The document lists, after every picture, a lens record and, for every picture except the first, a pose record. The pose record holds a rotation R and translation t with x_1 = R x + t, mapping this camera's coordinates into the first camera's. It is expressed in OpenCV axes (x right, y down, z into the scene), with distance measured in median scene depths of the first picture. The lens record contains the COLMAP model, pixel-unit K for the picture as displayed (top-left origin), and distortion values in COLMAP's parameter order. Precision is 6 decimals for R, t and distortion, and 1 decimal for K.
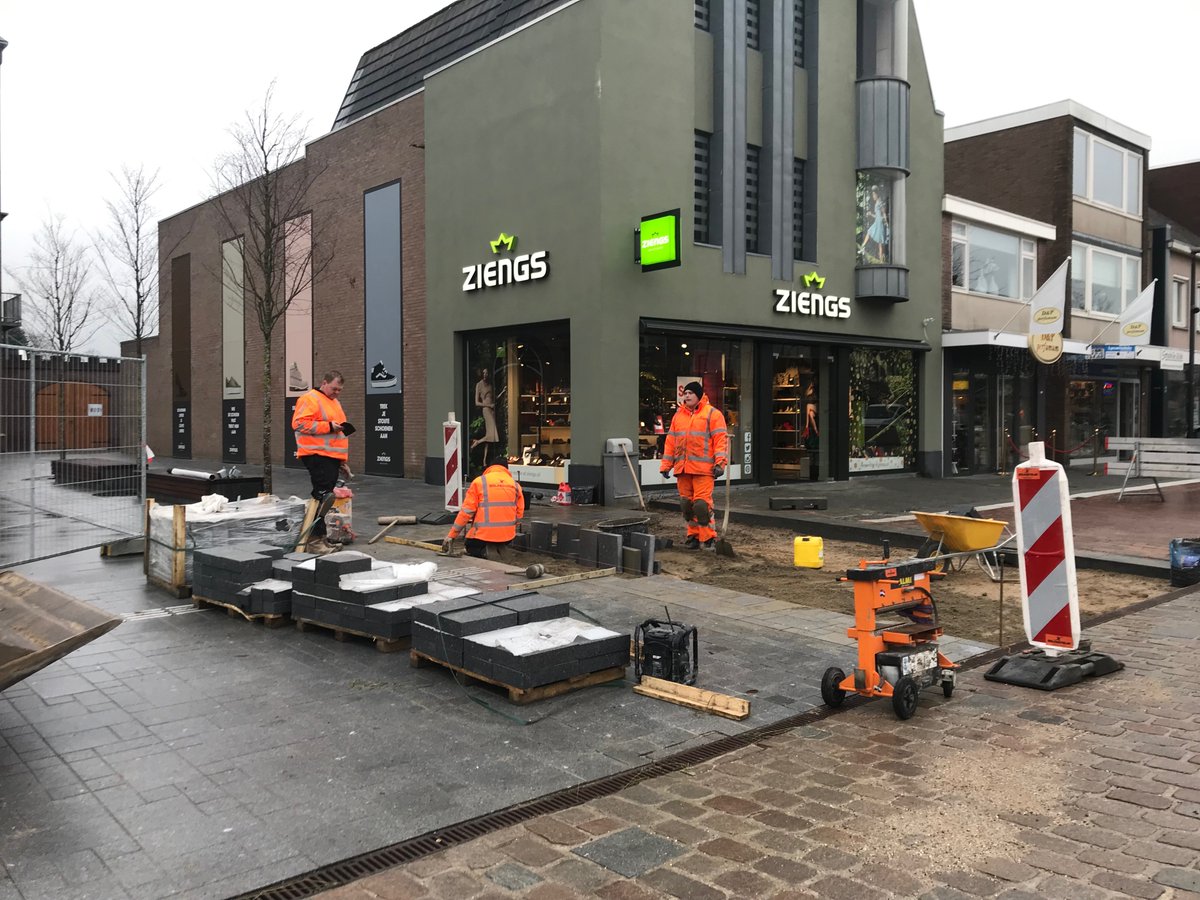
lens RADIAL K [[1015.1, 0, 600.7], [0, 1015.1, 448.8], [0, 0, 1]] dist [0.003885, 0.022212]
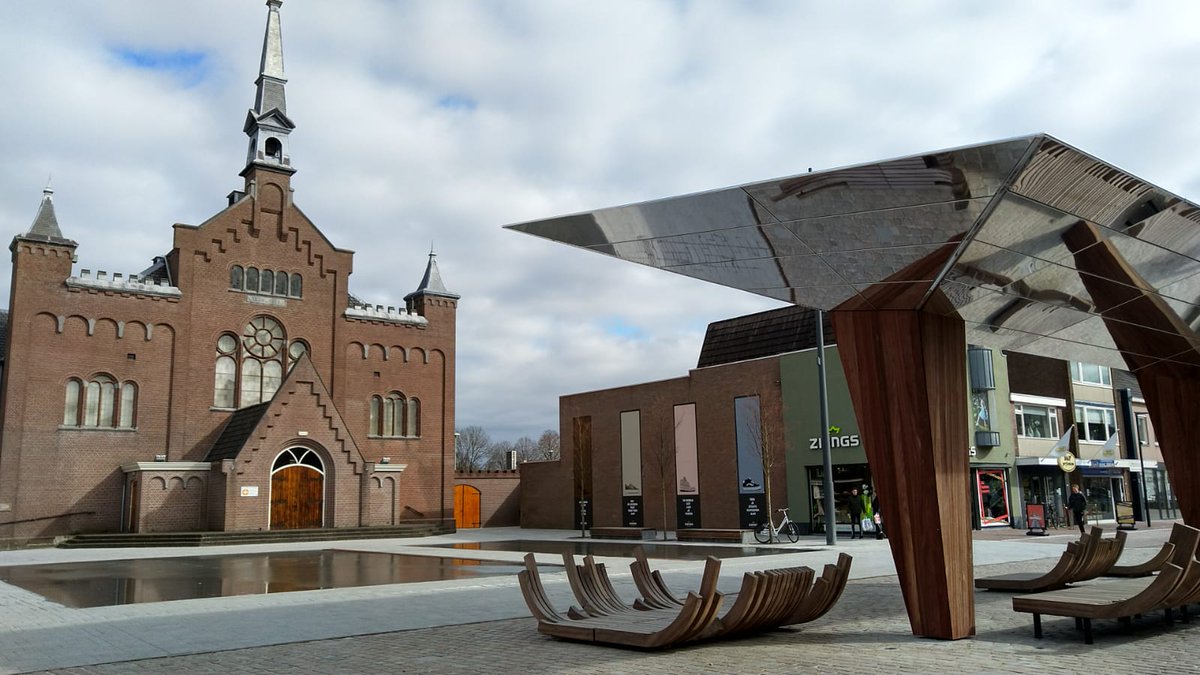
lens RADIAL K [[963.2, 0, 609.6], [0, 963.2, 336.2], [0, 0, 1]] dist [0.010060, -0.001231]
pose [[0.999352, -0.022096, -0.028400, -0.468572], [0.015975, 0.979656, -0.200050, 0.023606], [0.032243, 0.199466, 0.979374, -1.094125]]
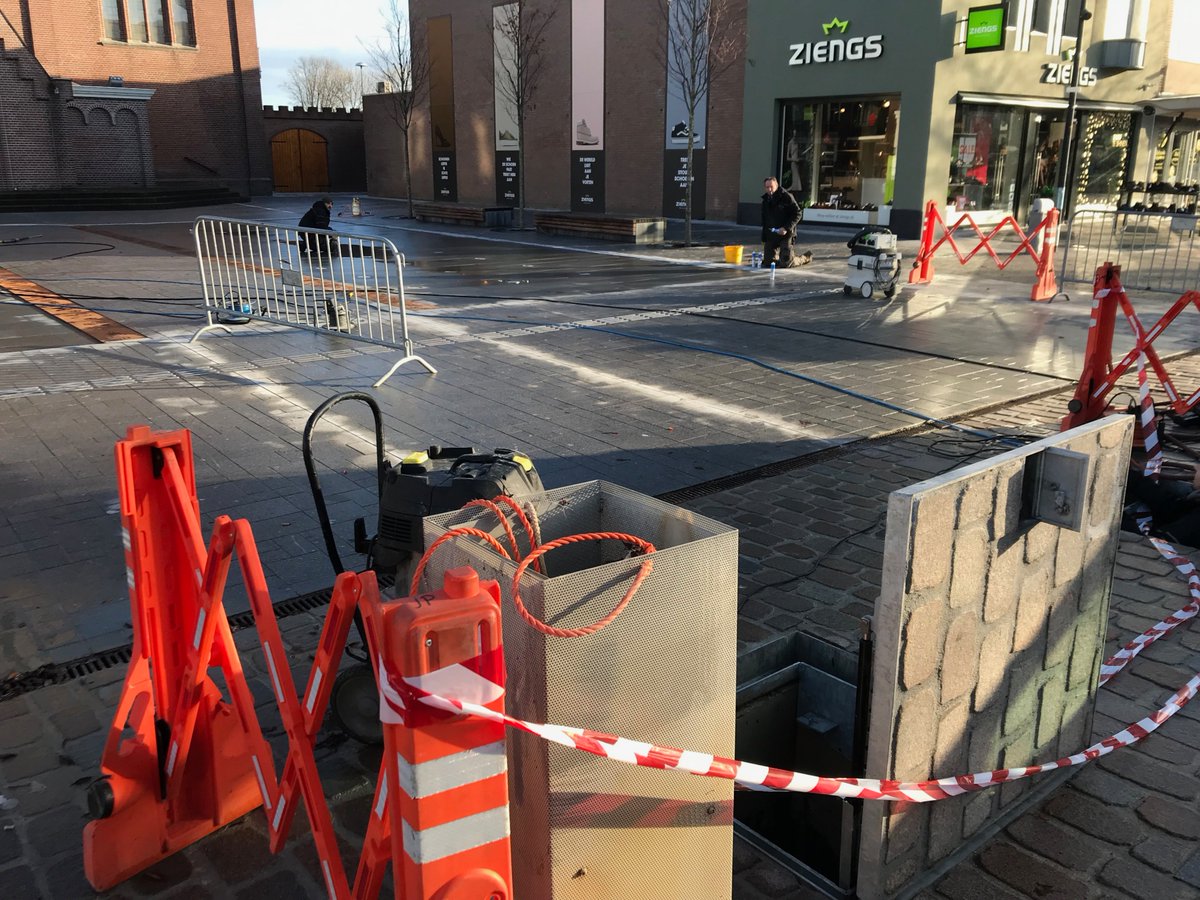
lens RADIAL K [[1015.1, 0, 593.2], [0, 1015.1, 443.3], [0, 0, 1]] dist [0.003885, 0.022212]
pose [[0.998725, 0.019548, -0.046548, -0.273976], [-0.007989, 0.971576, 0.236594, 0.001883], [0.049850, -0.235921, 0.970493, -0.293084]]
